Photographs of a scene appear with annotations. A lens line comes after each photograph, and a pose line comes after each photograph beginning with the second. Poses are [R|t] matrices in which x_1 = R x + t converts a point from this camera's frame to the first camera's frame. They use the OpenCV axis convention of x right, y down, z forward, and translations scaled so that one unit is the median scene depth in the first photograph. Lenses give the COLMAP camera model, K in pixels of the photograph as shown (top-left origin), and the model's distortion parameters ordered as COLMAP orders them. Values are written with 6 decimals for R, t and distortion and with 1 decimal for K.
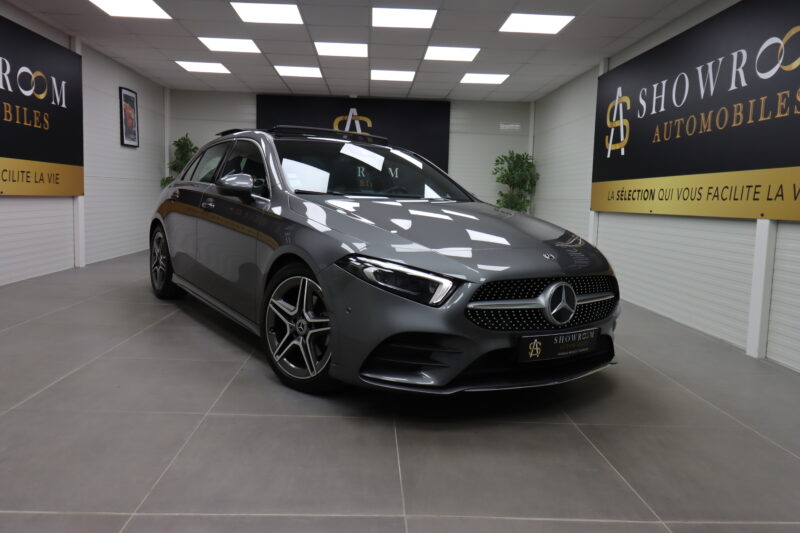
lens RADIAL K [[599.2, 0, 400.0], [0, 599.2, 266.5], [0, 0, 1]] dist [0.003668, -0.005683]
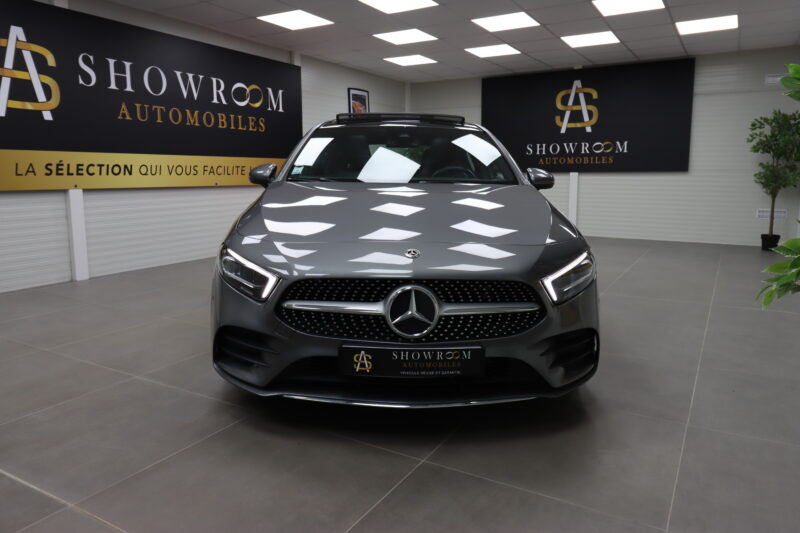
lens RADIAL K [[570.0, 0, 400.0], [0, 570.0, 266.5], [0, 0, 1]] dist [0.006604, 0.002418]
pose [[0.836800, 0.054173, -0.544822, 0.390839], [-0.031667, 0.998216, 0.050617, -0.022206], [0.546592, -0.025103, 0.837023, 0.199241]]
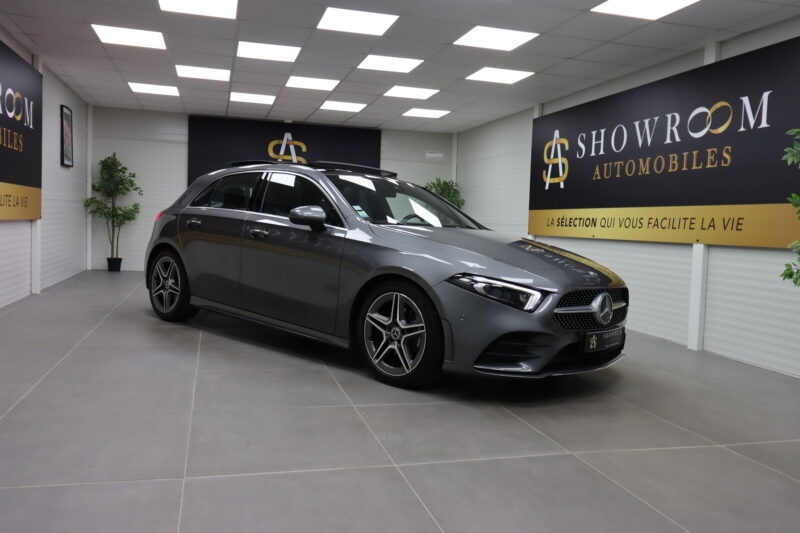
lens RADIAL K [[630.9, 0, 400.0], [0, 630.9, 266.5], [0, 0, 1]] dist [0.003877, 0.000751]
pose [[0.972940, -0.010844, 0.230802, -0.291822], [0.019012, 0.999268, -0.033198, 0.003372], [-0.230273, 0.036688, 0.972434, -0.159606]]
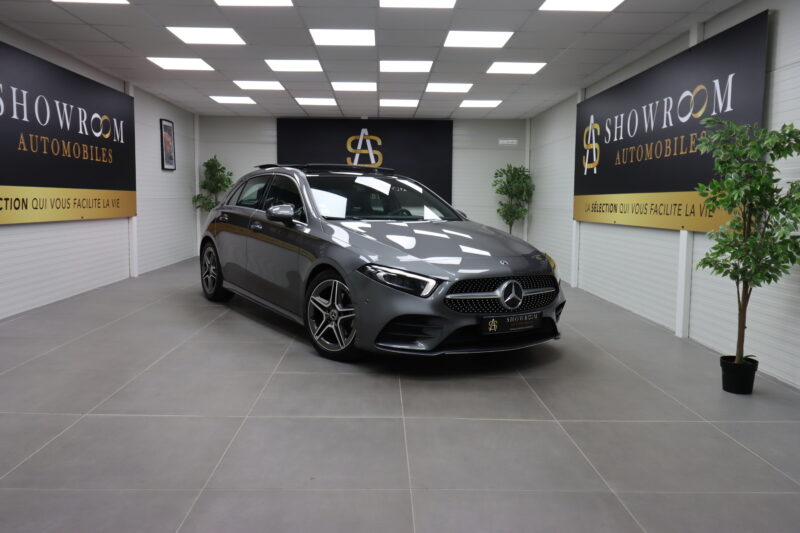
lens RADIAL K [[630.9, 0, 400.0], [0, 630.9, 266.5], [0, 0, 1]] dist [0.003877, 0.000751]
pose [[0.999595, -0.017575, -0.022398, 0.018375], [0.017377, 0.999808, -0.009026, 0.000918], [0.022553, 0.008633, 0.999708, -0.315546]]
